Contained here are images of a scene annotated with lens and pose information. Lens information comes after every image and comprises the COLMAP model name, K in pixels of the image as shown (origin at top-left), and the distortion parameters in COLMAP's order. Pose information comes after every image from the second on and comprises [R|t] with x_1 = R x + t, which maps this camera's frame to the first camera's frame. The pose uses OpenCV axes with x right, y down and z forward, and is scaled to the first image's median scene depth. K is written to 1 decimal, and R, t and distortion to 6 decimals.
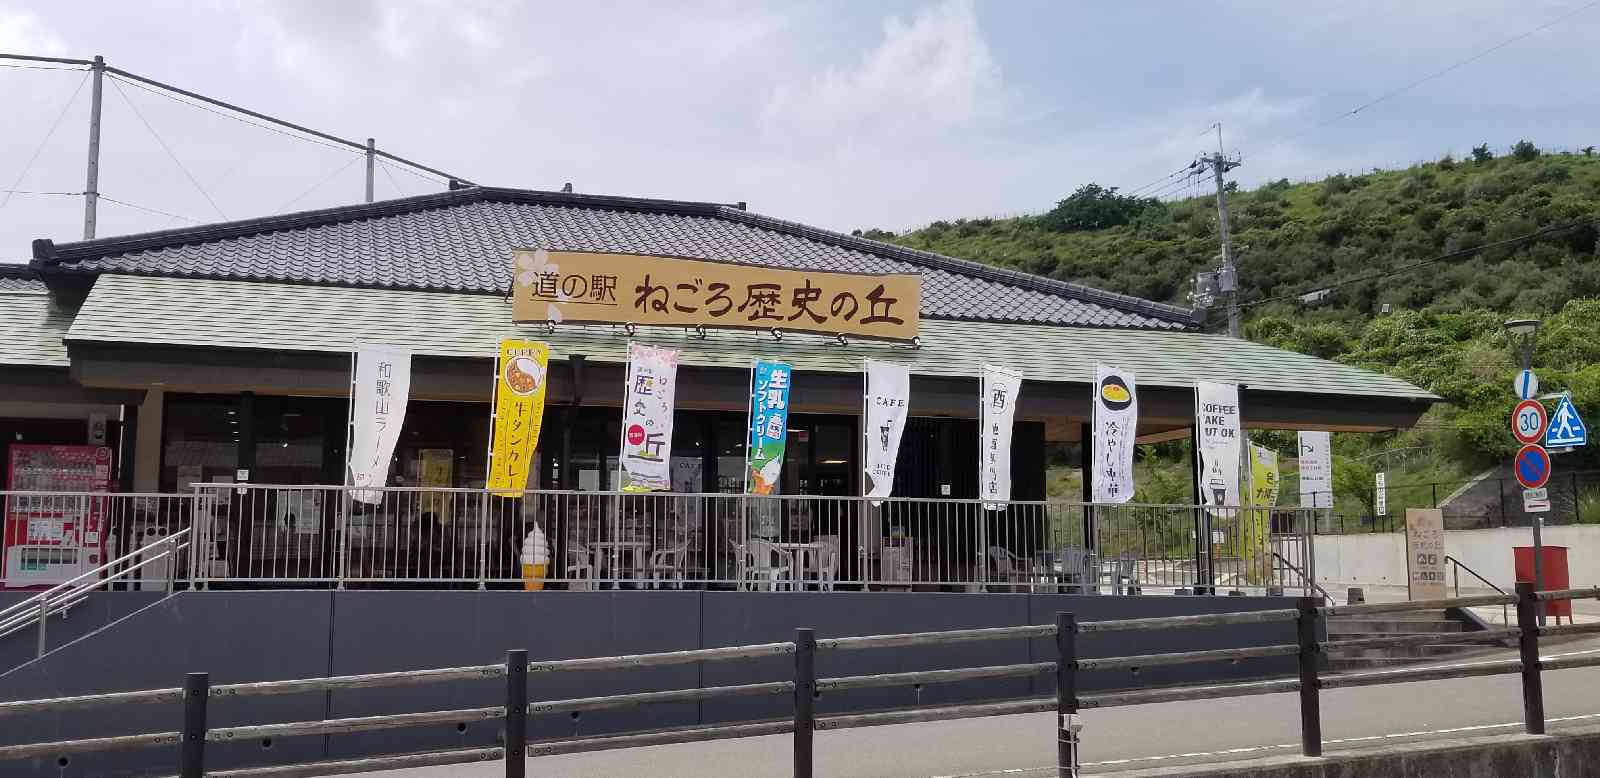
lens RADIAL K [[1442.4, 0, 800.0], [0, 1442.4, 389.0], [0, 0, 1]] dist [0.068102, 0.001417]
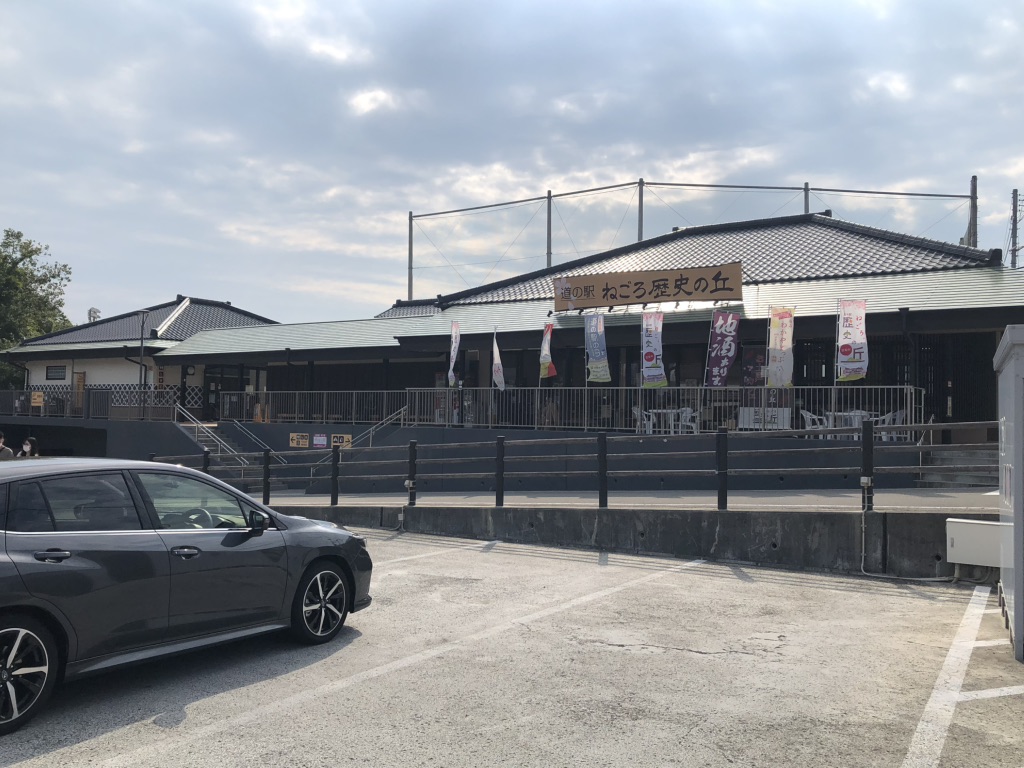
lens RADIAL K [[854.7, 0, 512.0], [0, 854.7, 384.0], [0, 0, 1]] dist [0.087706, 0.000859]
pose [[0.673404, -0.025663, -0.738829, 0.693265], [0.077697, 0.996319, 0.036209, 0.011392], [0.735180, -0.081788, 0.672919, 0.053956]]
